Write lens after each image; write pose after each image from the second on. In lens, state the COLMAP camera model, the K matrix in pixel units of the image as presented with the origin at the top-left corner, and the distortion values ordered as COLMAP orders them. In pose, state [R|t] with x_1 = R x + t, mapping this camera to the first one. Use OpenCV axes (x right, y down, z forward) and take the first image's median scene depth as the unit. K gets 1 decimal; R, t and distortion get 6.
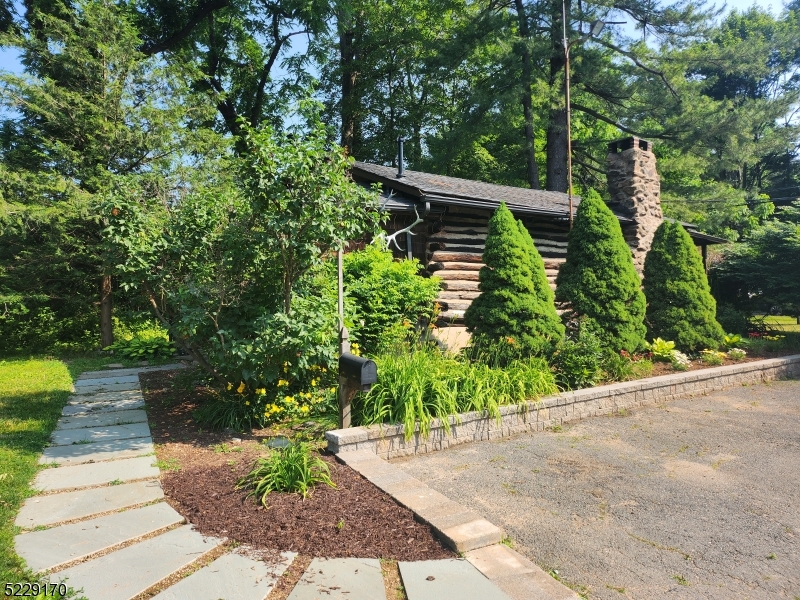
lens RADIAL K [[565.5, 0, 400.0], [0, 565.5, 300.0], [0, 0, 1]] dist [0.058002, -0.072219]
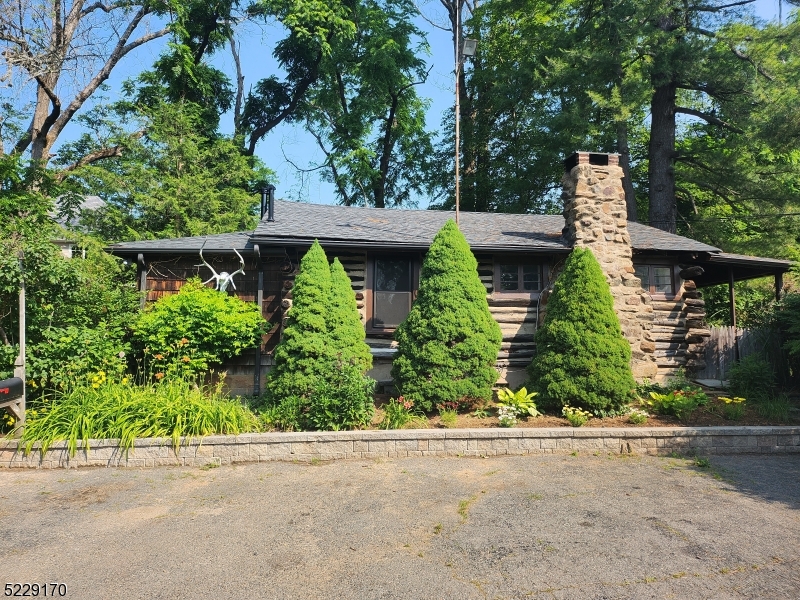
lens RADIAL K [[565.5, 0, 400.0], [0, 565.5, 300.0], [0, 0, 1]] dist [0.058002, -0.072219]
pose [[0.886765, -0.003953, -0.462204, 0.741396], [-0.023004, 0.998347, -0.052673, -0.016386], [0.461648, 0.057341, 0.885208, 0.172717]]
